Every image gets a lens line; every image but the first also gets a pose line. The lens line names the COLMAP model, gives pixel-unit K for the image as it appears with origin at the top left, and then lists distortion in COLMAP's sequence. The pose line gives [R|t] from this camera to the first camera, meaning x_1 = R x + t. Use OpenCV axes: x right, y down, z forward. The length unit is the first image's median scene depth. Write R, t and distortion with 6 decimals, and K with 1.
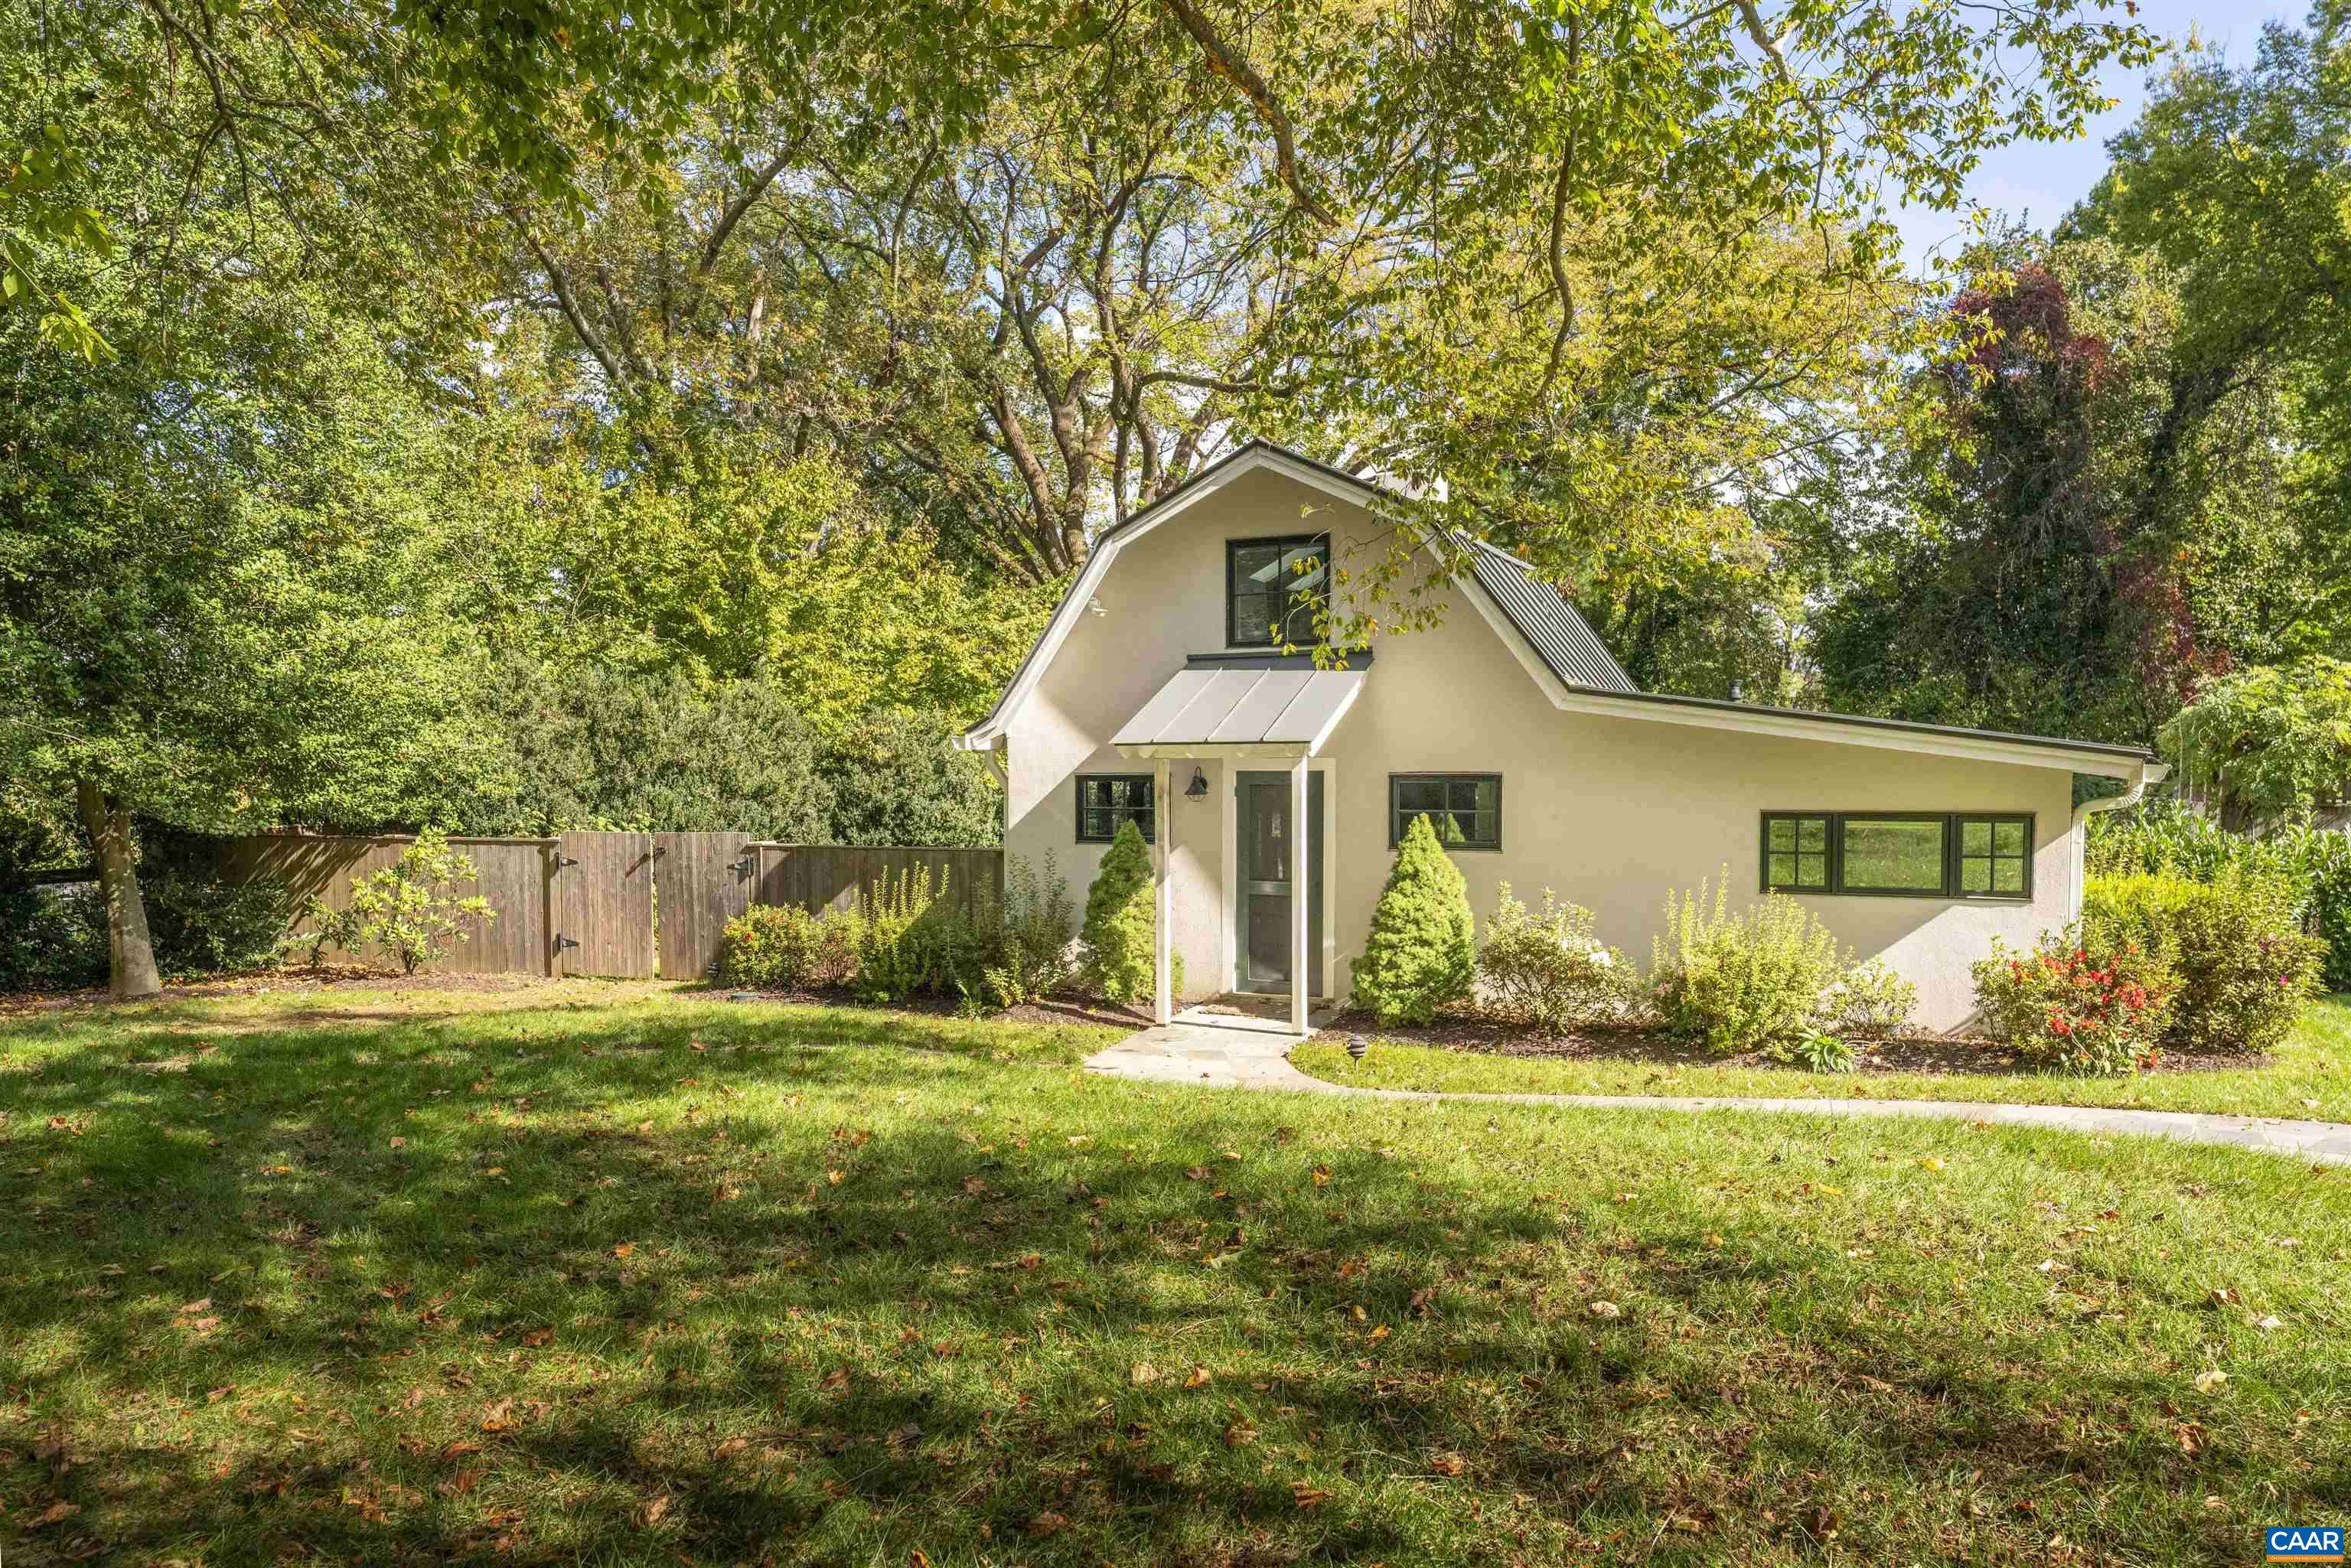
lens RADIAL K [[1559.6, 0, 1169.8], [0, 1559.6, 830.0], [0, 0, 1]] dist [0.003824, -0.000165]
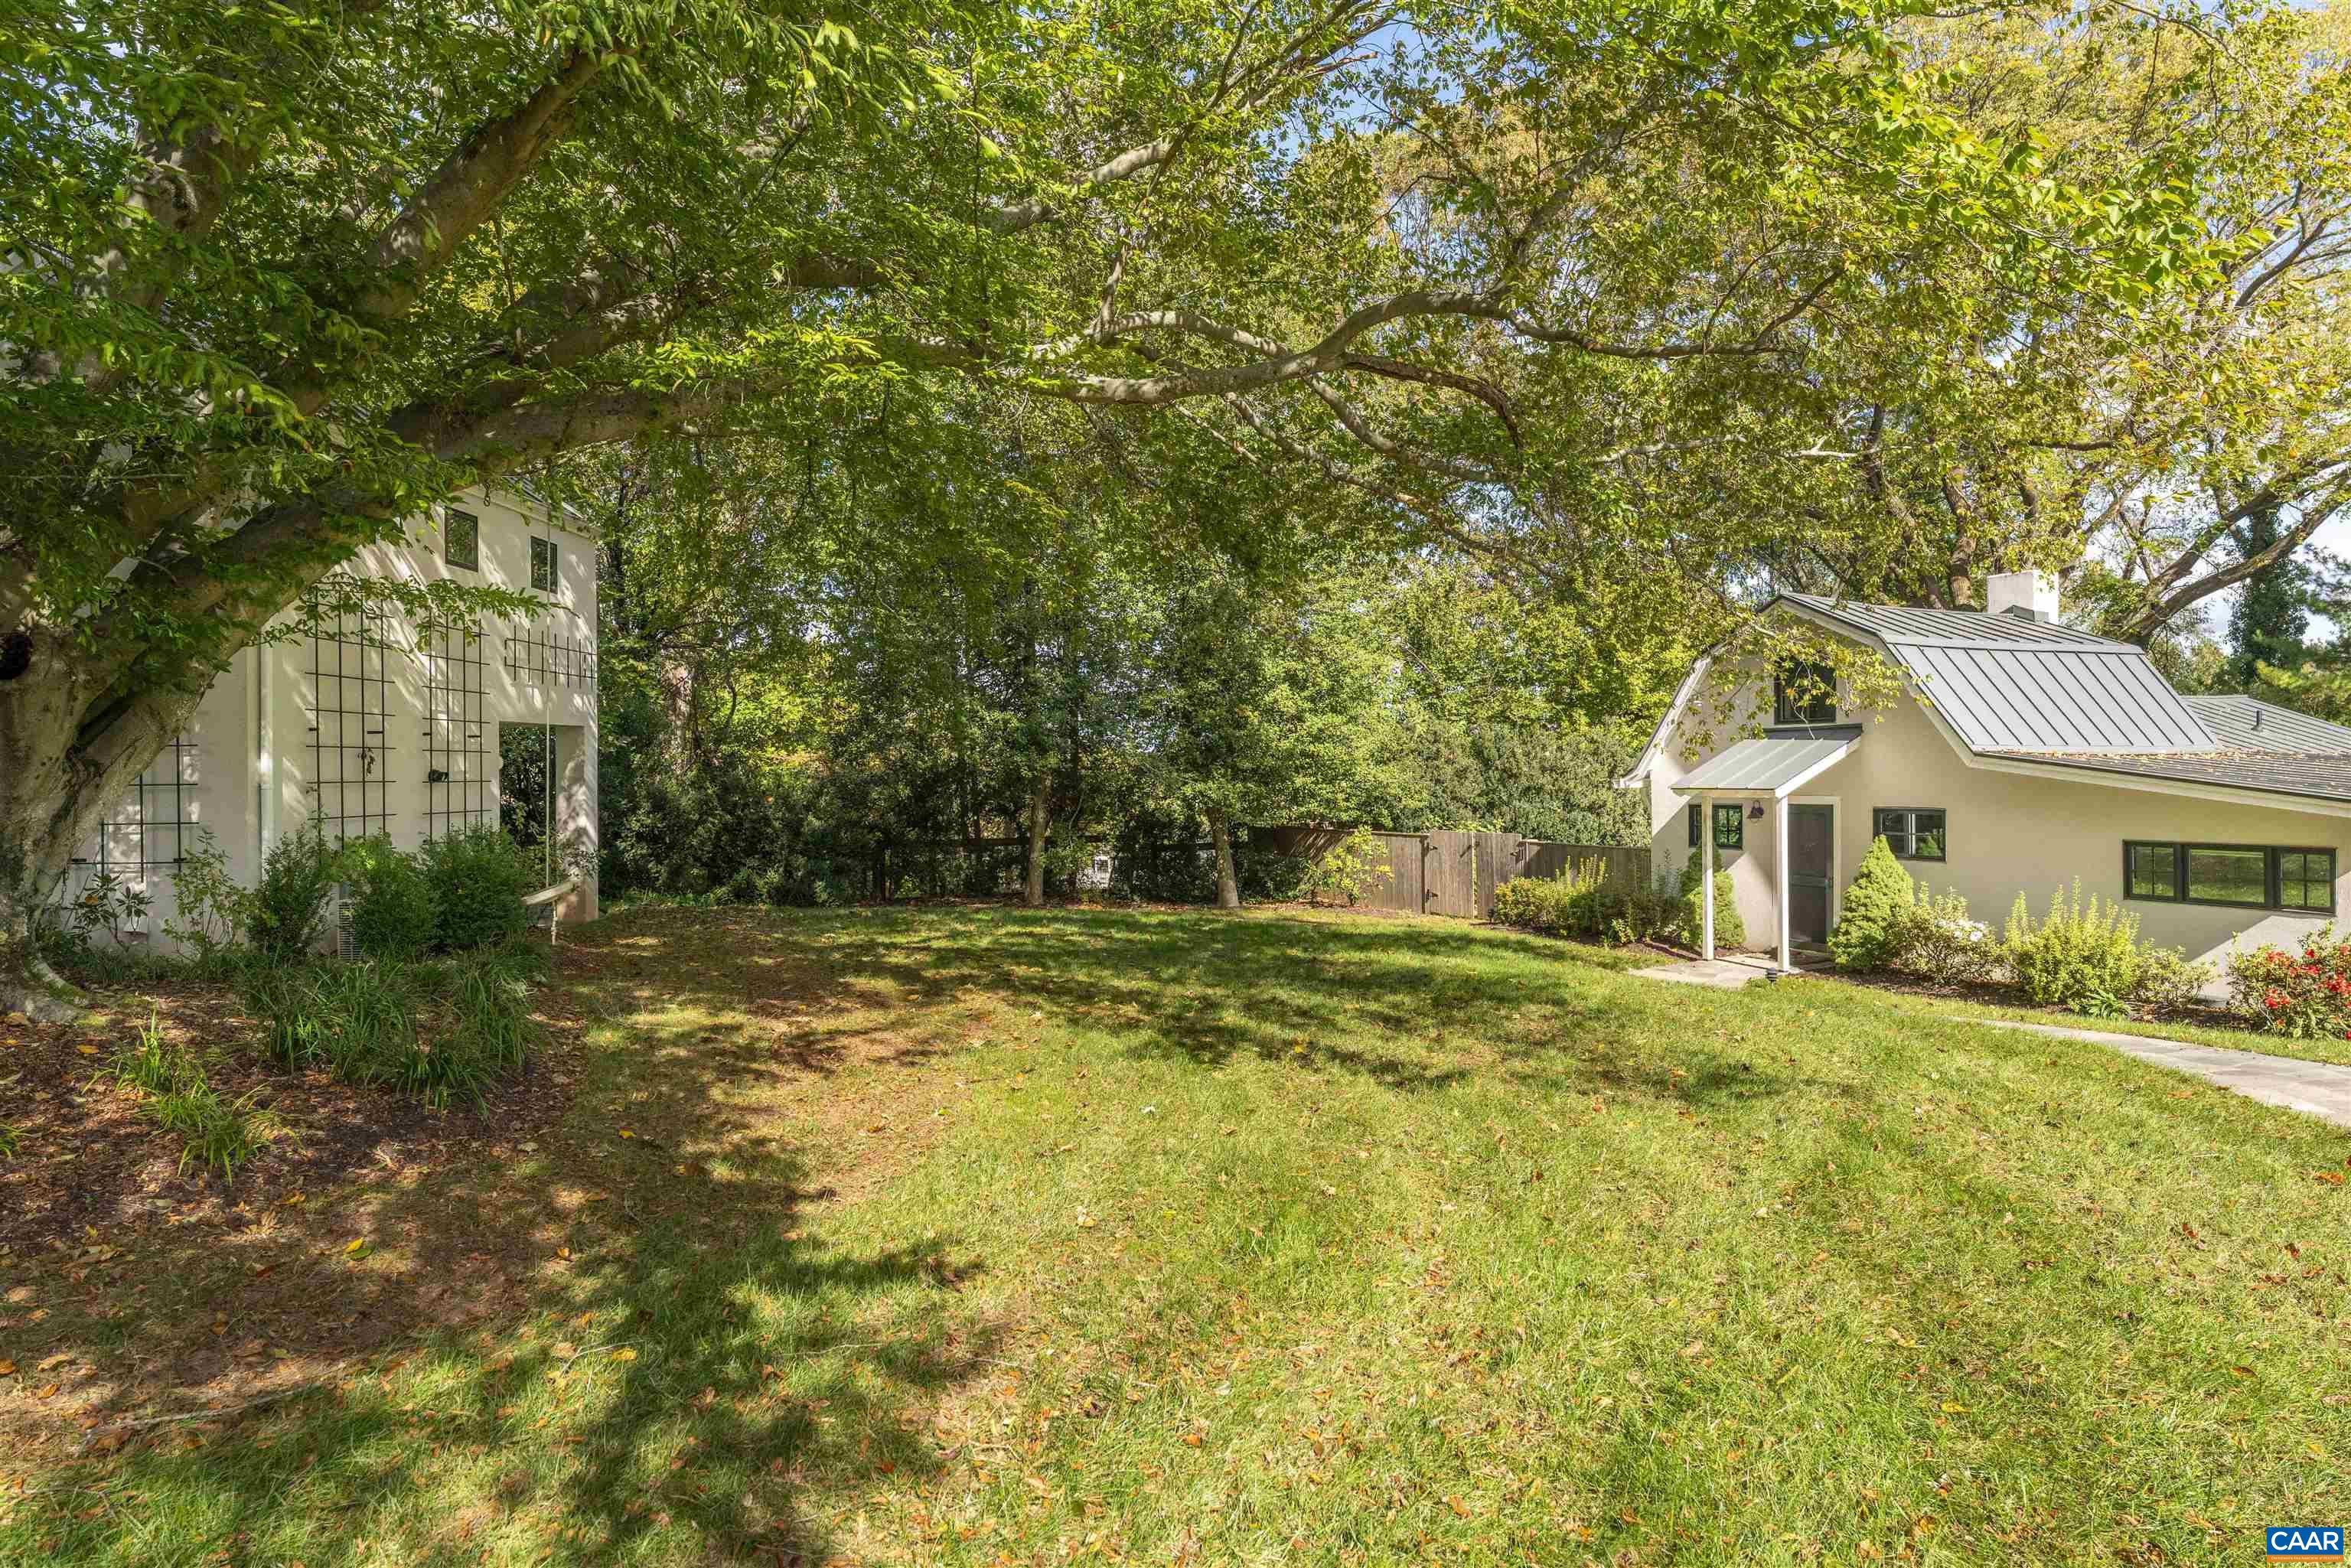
lens RADIAL K [[1292.0, 0, 1175.9], [0, 1292.0, 781.5], [0, 0, 1]] dist [0.000830, 0.000223]
pose [[0.768857, 0.002051, -0.639417, 0.366775], [-0.023737, 0.999397, -0.025338, -0.011965], [0.638980, 0.034659, 0.768443, -0.339550]]
